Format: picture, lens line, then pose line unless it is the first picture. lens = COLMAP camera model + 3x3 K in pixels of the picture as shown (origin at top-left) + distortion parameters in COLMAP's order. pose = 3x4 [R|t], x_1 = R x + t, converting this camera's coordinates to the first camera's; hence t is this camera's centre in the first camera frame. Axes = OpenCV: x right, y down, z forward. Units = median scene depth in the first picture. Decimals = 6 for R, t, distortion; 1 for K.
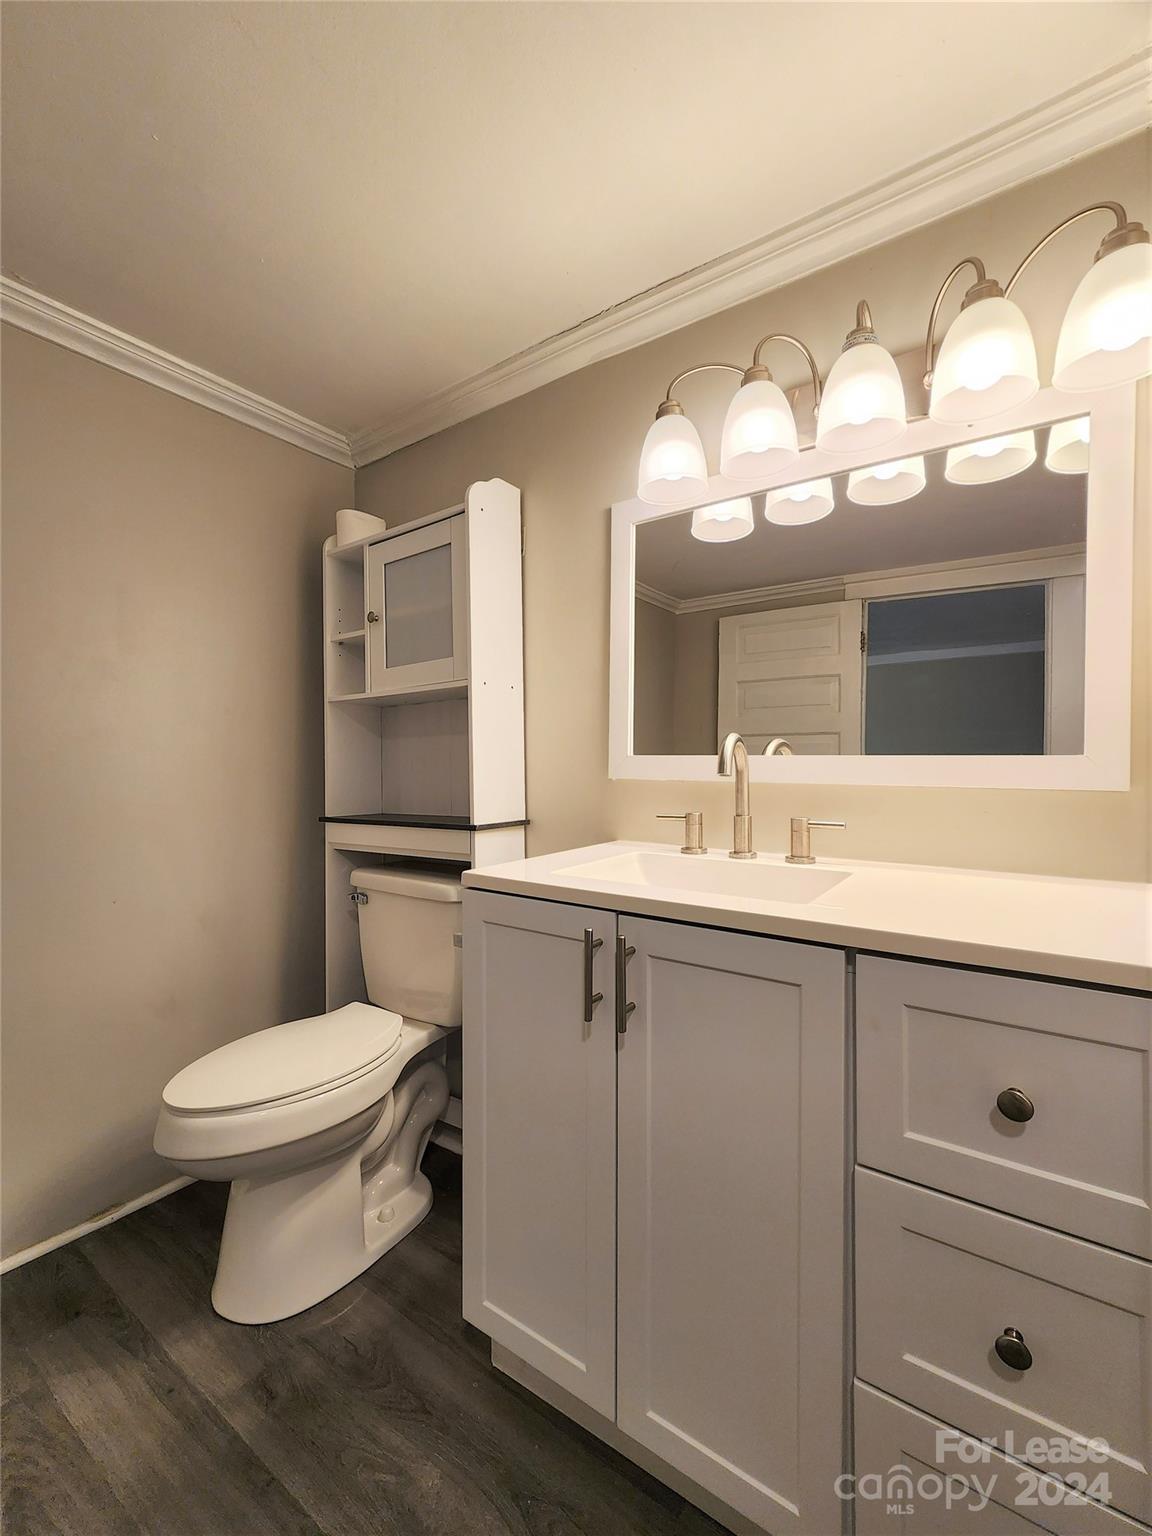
lens RADIAL K [[630.3, 0, 582.3], [0, 630.3, 768.1], [0, 0, 1]] dist [-0.000048, -0.000138]
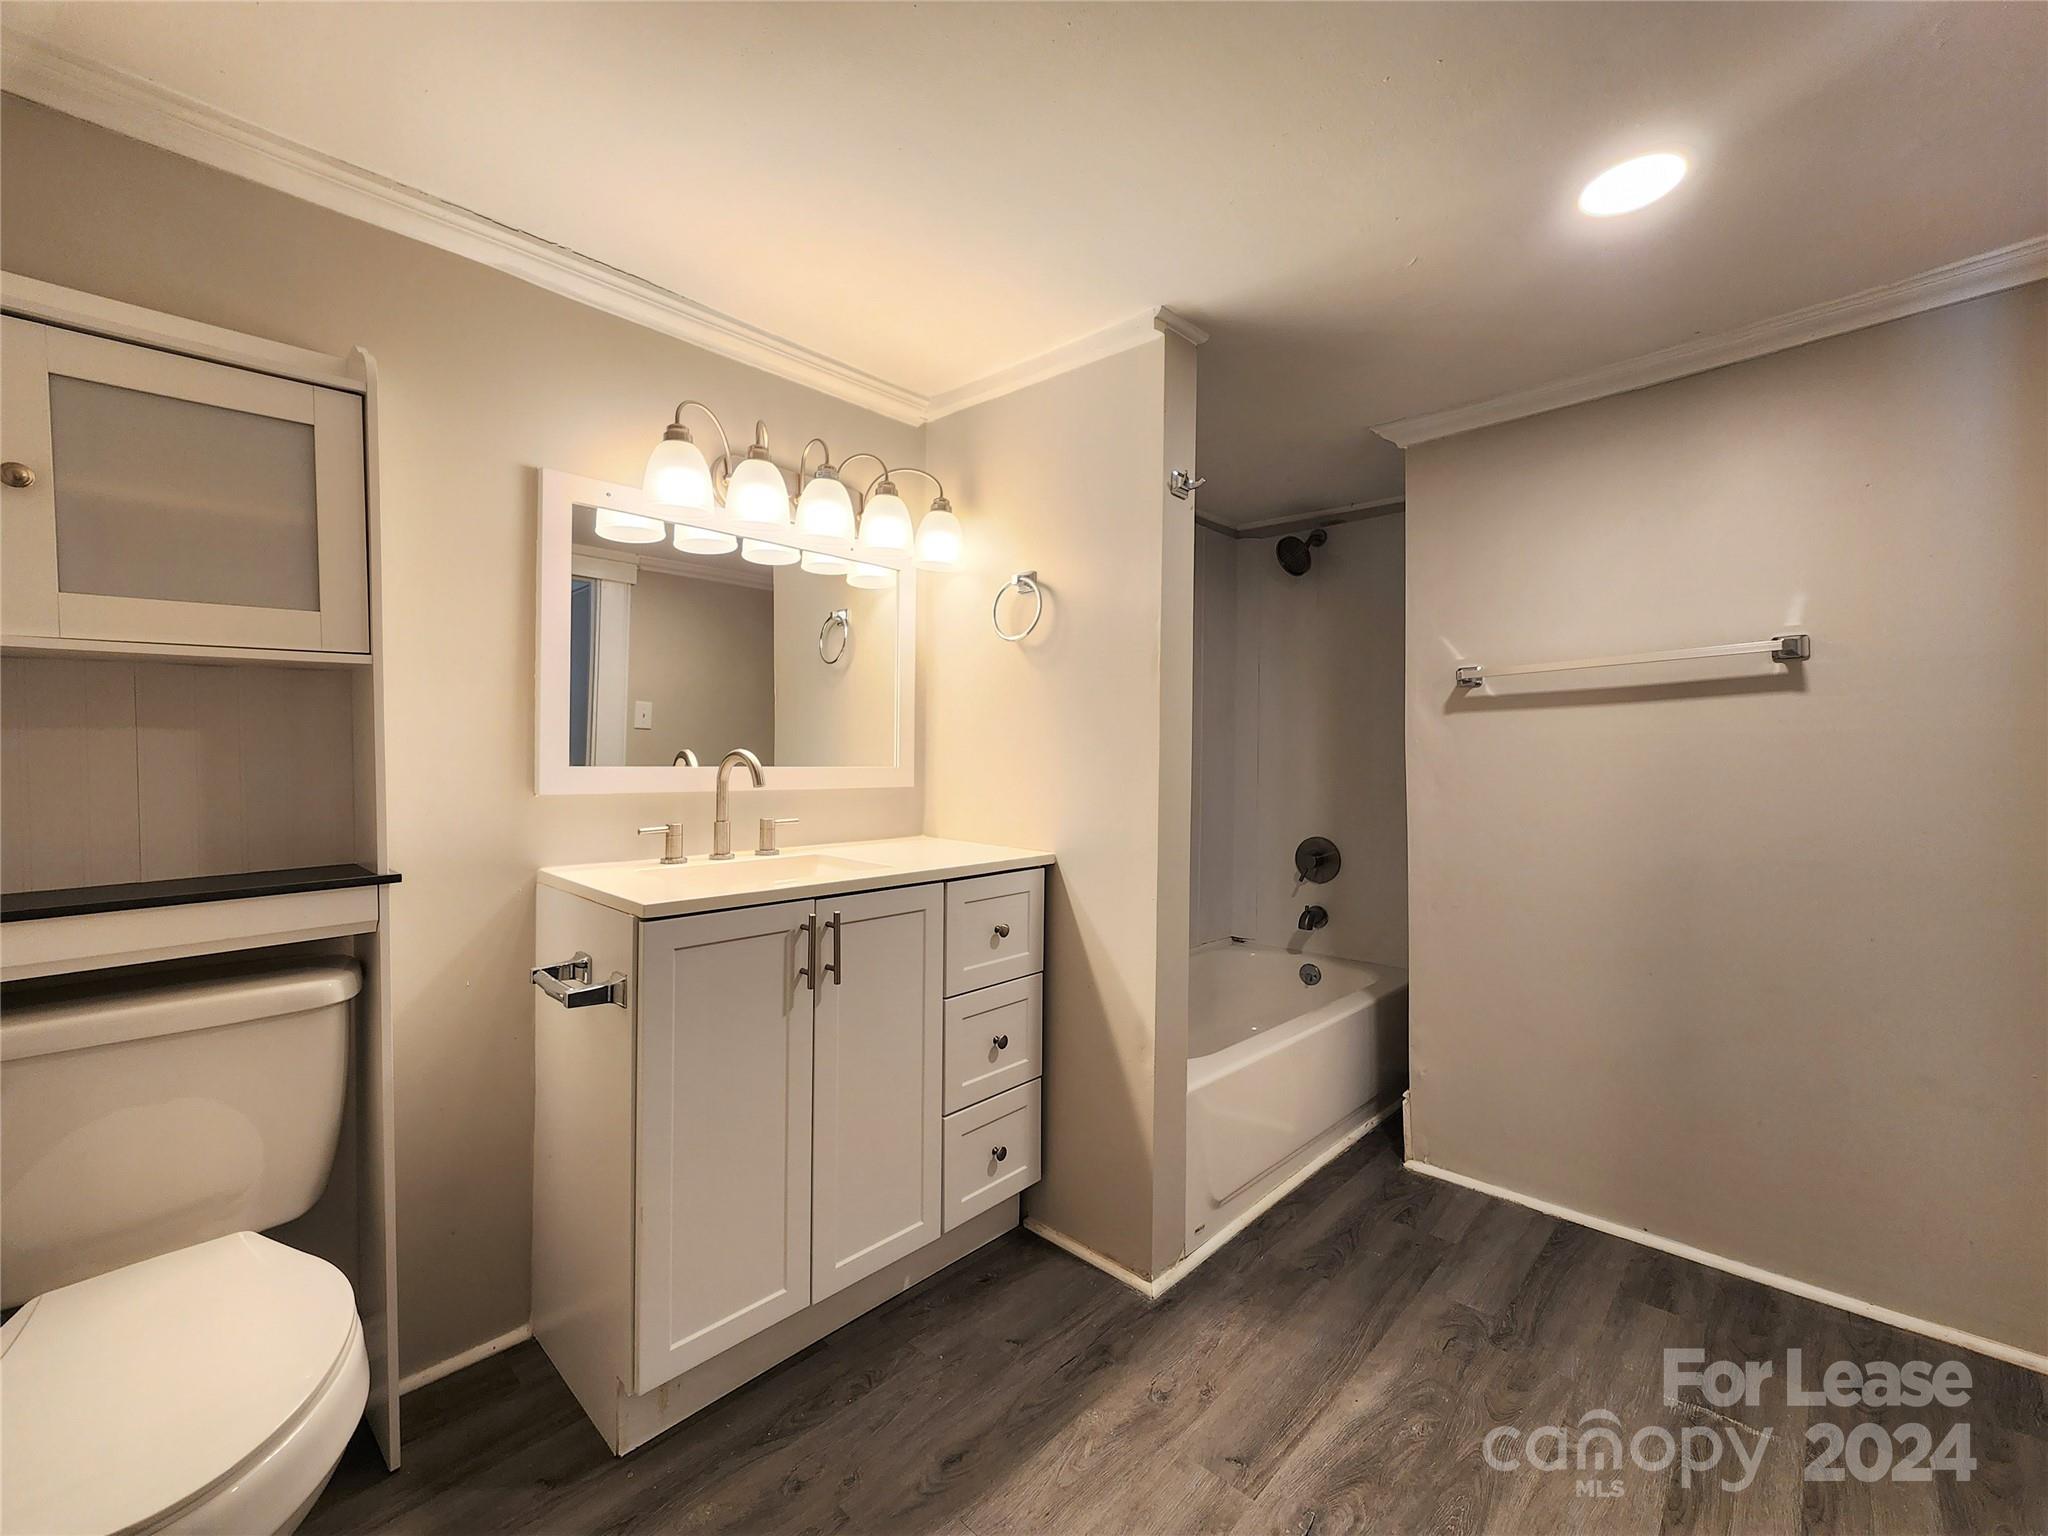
lens RADIAL K [[840.4, 0, 1019.8], [0, 840.4, 758.2], [0, 0, 1]] dist [-0.000048, -0.000138]
pose [[0.156837, -0.008702, 0.987586, -1.165631], [0.000789, 0.999962, 0.008686, -0.051598], [-0.987624, -0.000583, 0.156838, 0.245026]]
